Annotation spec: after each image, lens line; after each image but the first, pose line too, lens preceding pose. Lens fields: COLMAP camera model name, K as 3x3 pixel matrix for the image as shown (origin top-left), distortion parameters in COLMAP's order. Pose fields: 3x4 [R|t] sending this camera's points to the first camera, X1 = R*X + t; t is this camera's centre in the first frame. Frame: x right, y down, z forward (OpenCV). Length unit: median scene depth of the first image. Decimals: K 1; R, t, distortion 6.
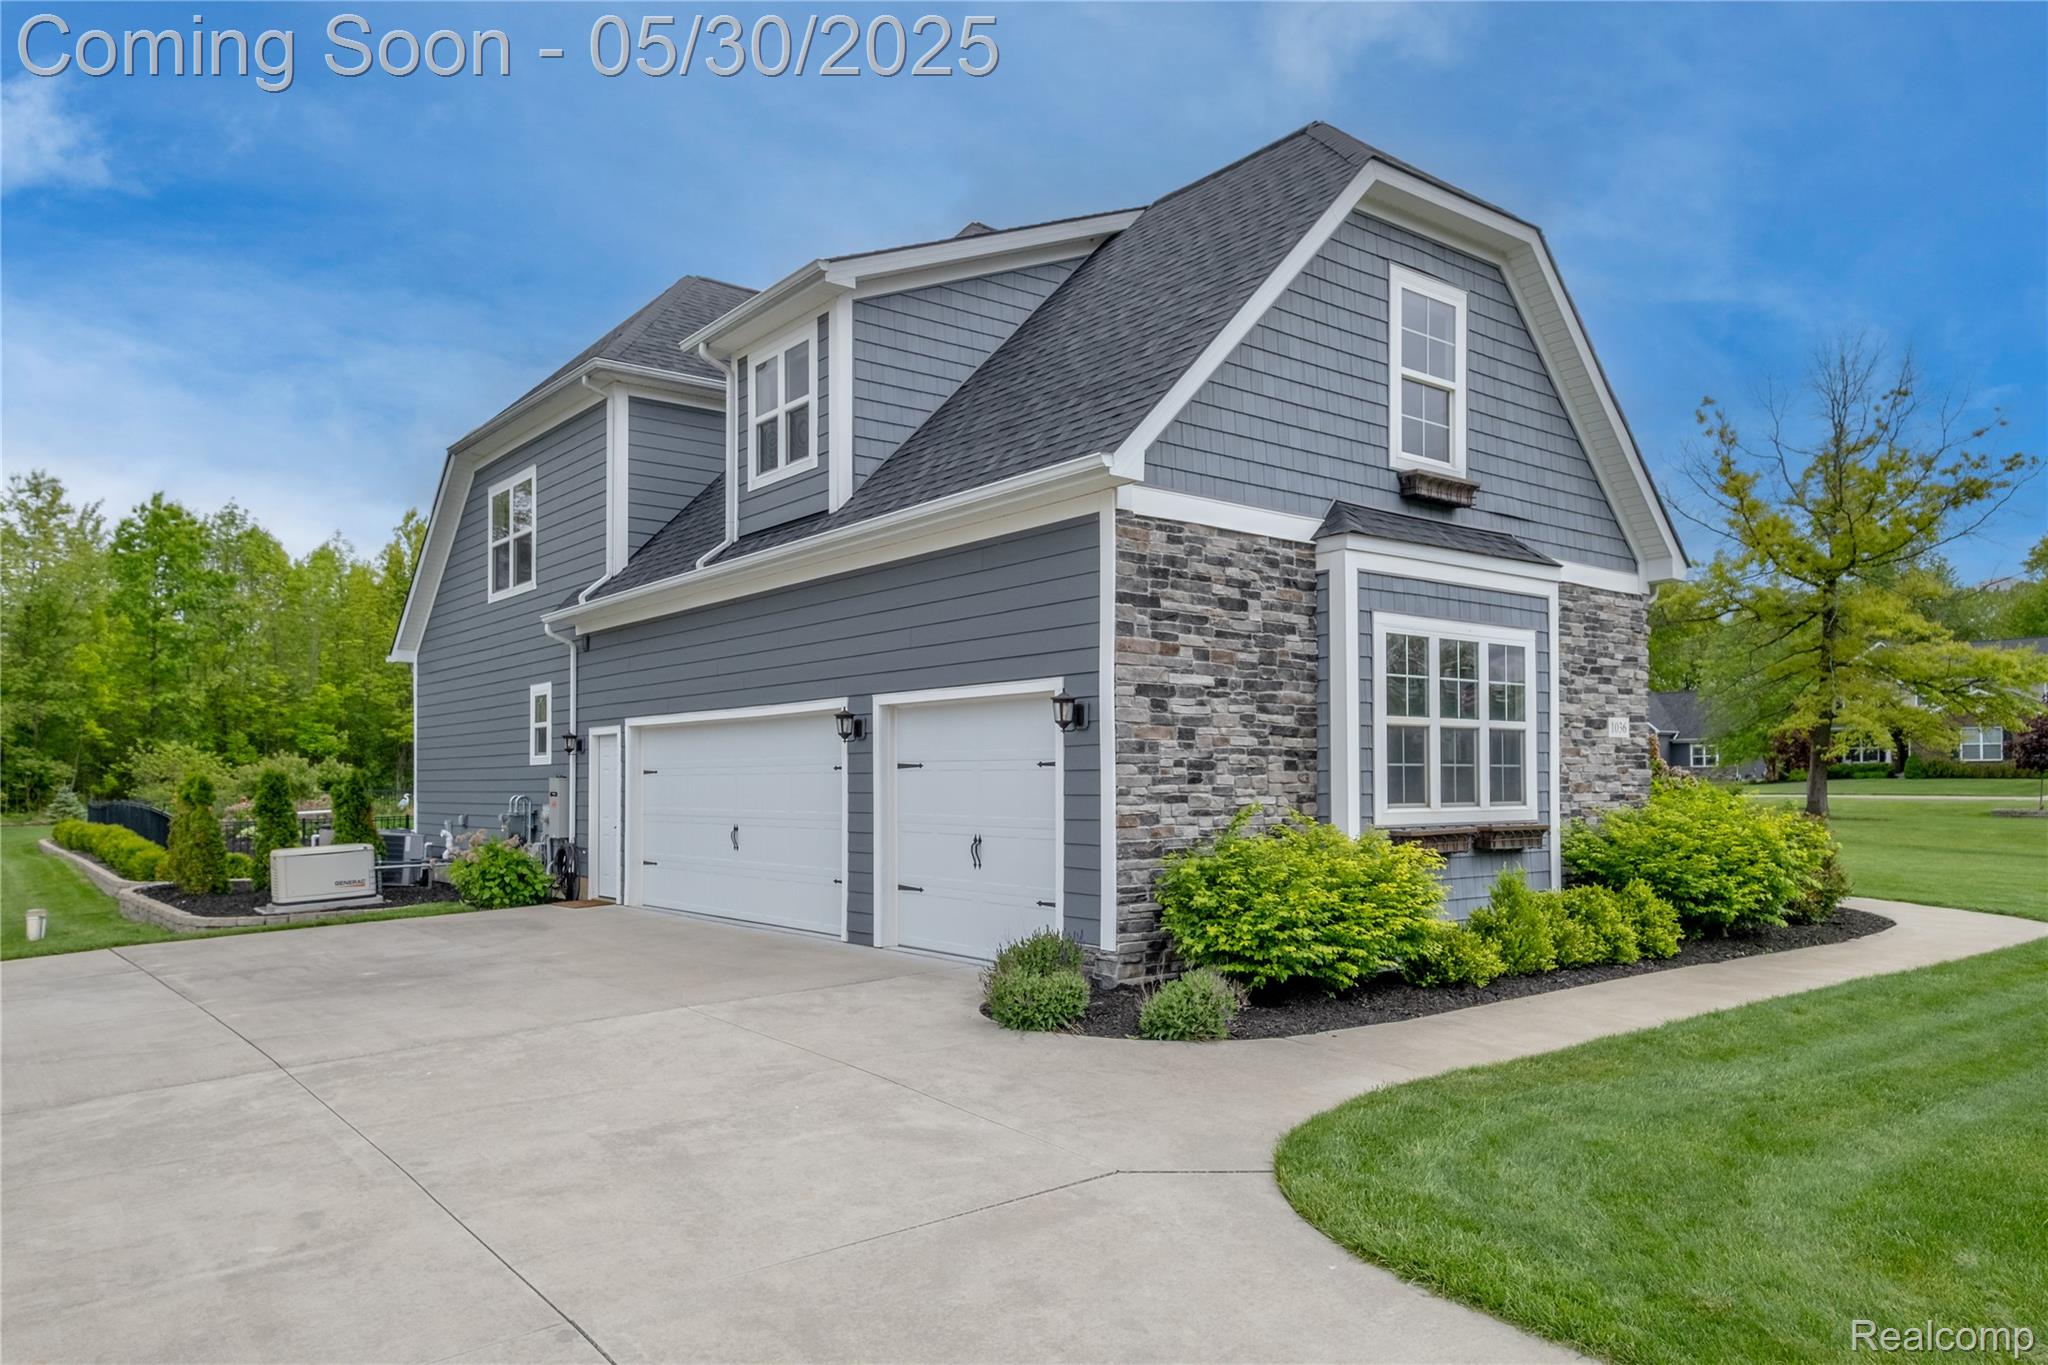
lens RADIAL K [[1371.6, 0, 1009.3], [0, 1371.6, 672.4], [0, 0, 1]] dist [0.040630, -0.000476]
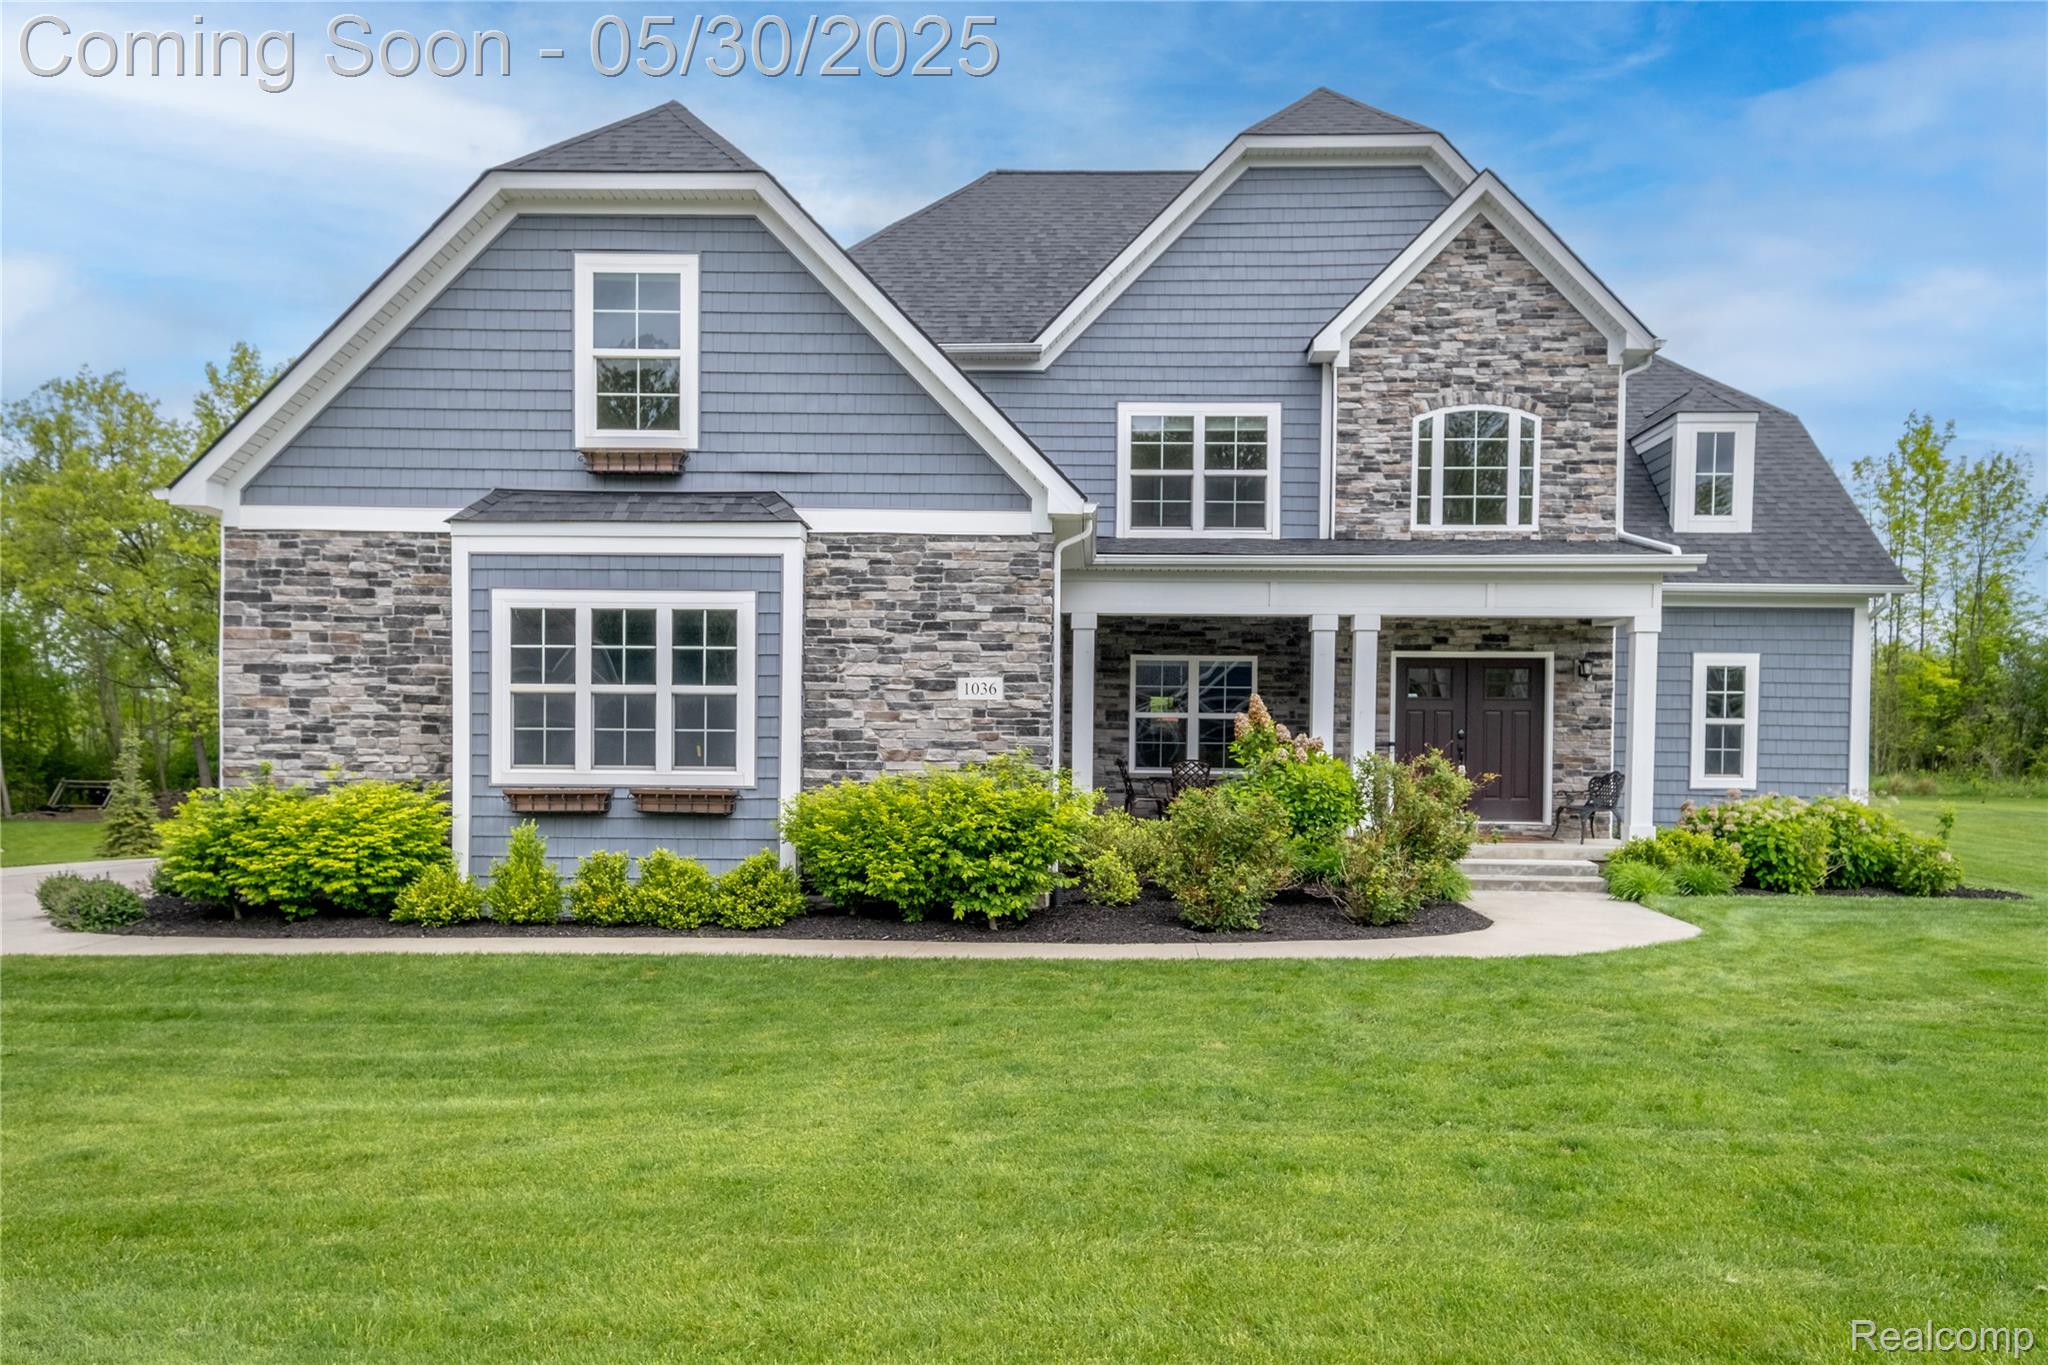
lens RADIAL K [[1667.4, 0, 973.9], [0, 1667.4, 683.8], [0, 0, 1]] dist [0.009487, 0.012243]
pose [[0.764613, -0.019911, -0.644182, 1.449842], [0.037974, 0.999178, 0.014191, 0.027540], [0.643370, -0.035312, 0.764740, 0.231724]]
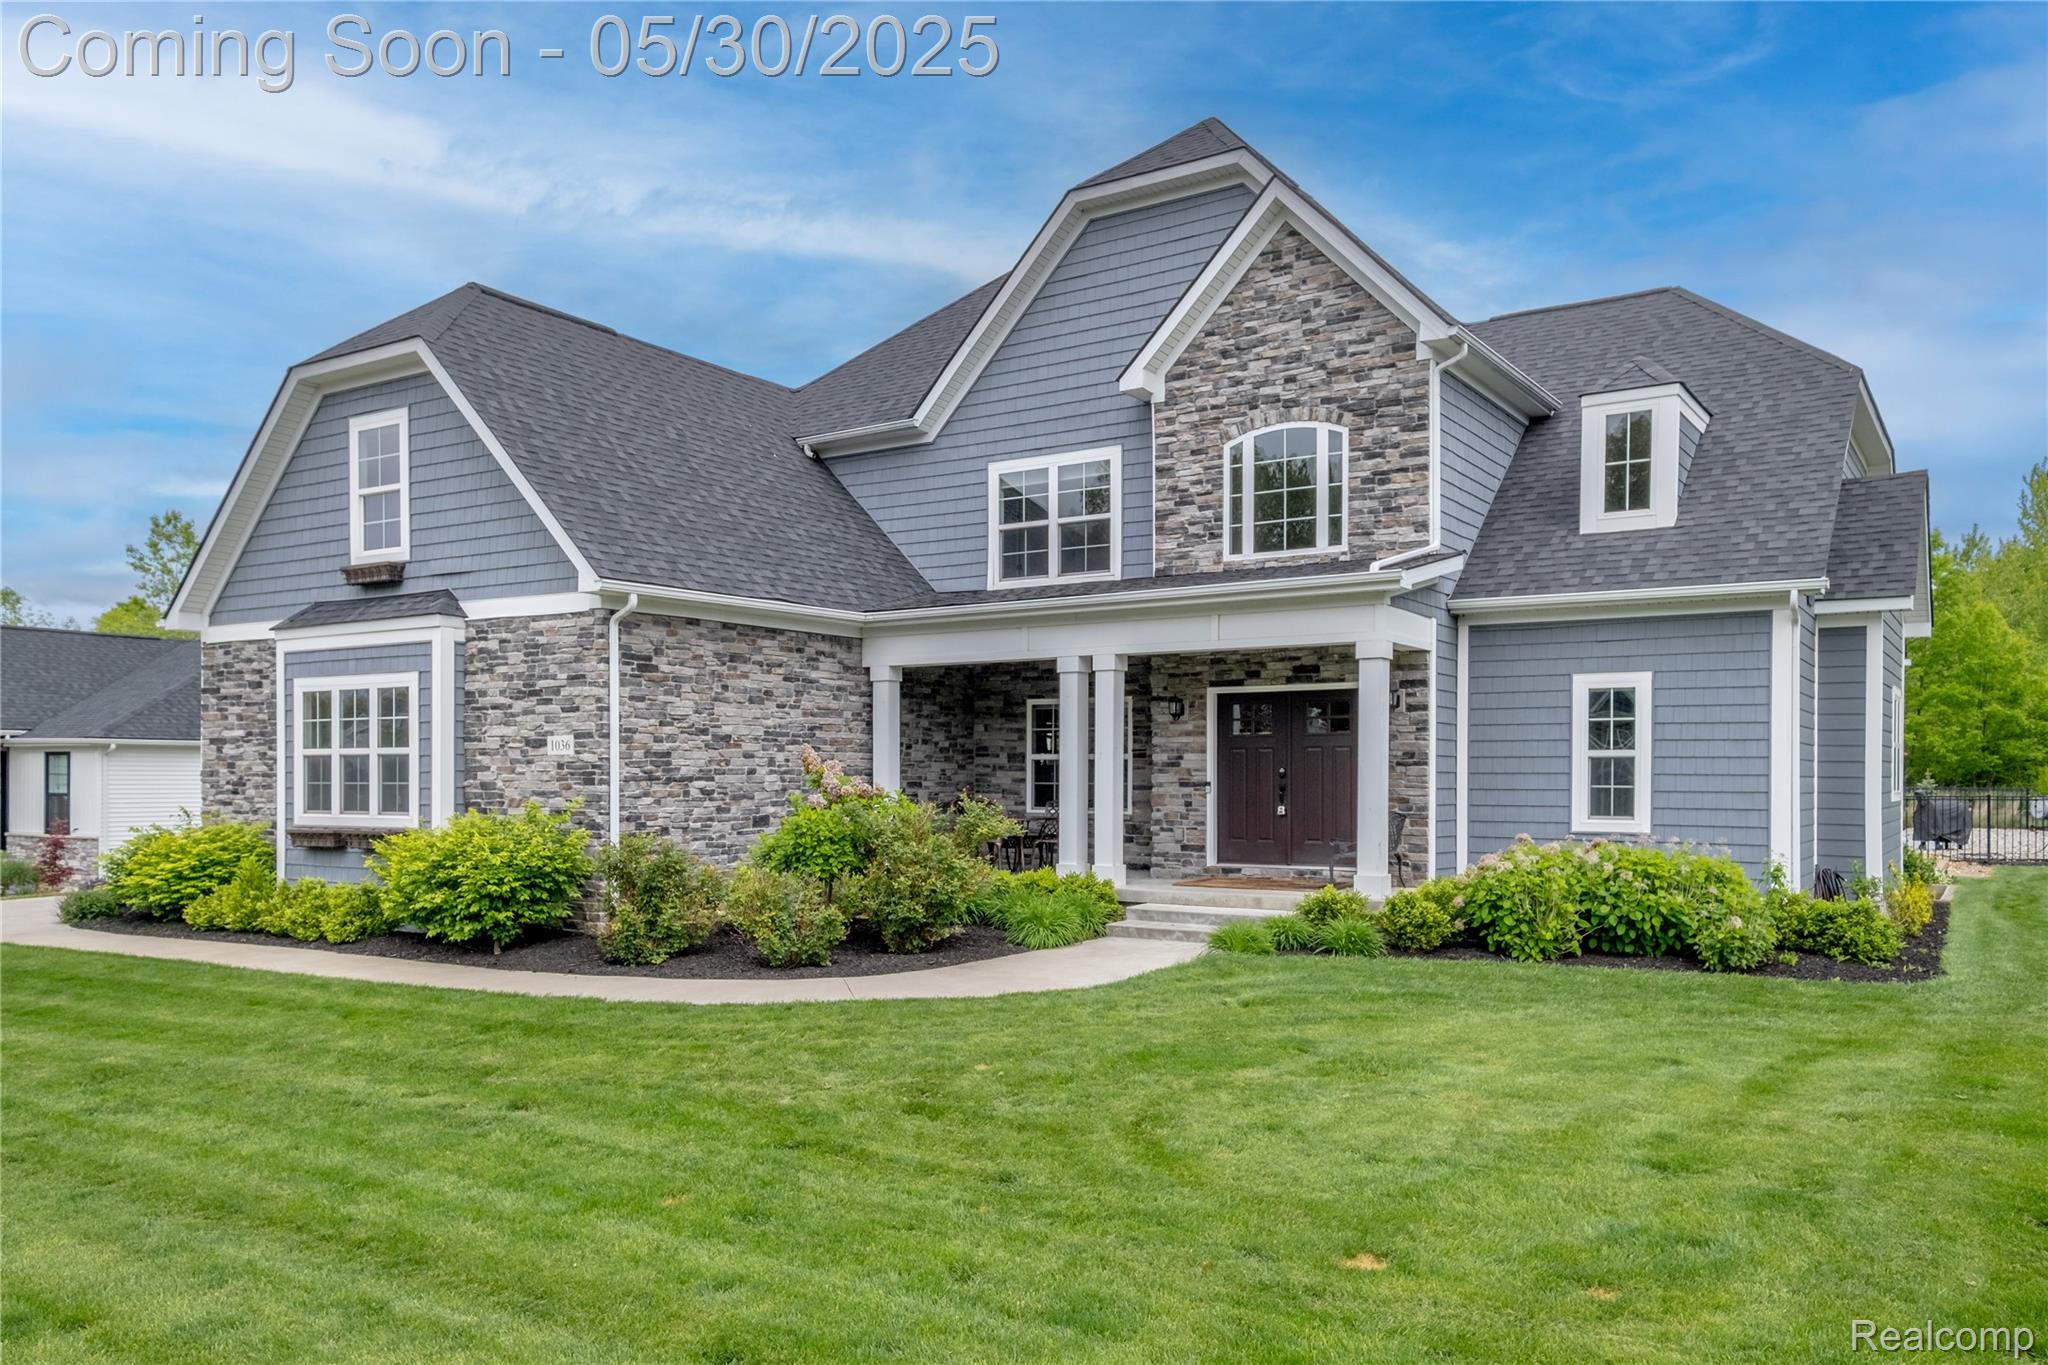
lens RADIAL K [[1521.7, 0, 1022.4], [0, 1521.7, 683.4], [0, 0, 1]] dist [0.003655, -0.000574]
pose [[0.321049, -0.058510, -0.945253, 2.097030], [0.070554, 0.996794, -0.037737, 0.078517], [0.944431, -0.054576, 0.324148, 1.235663]]
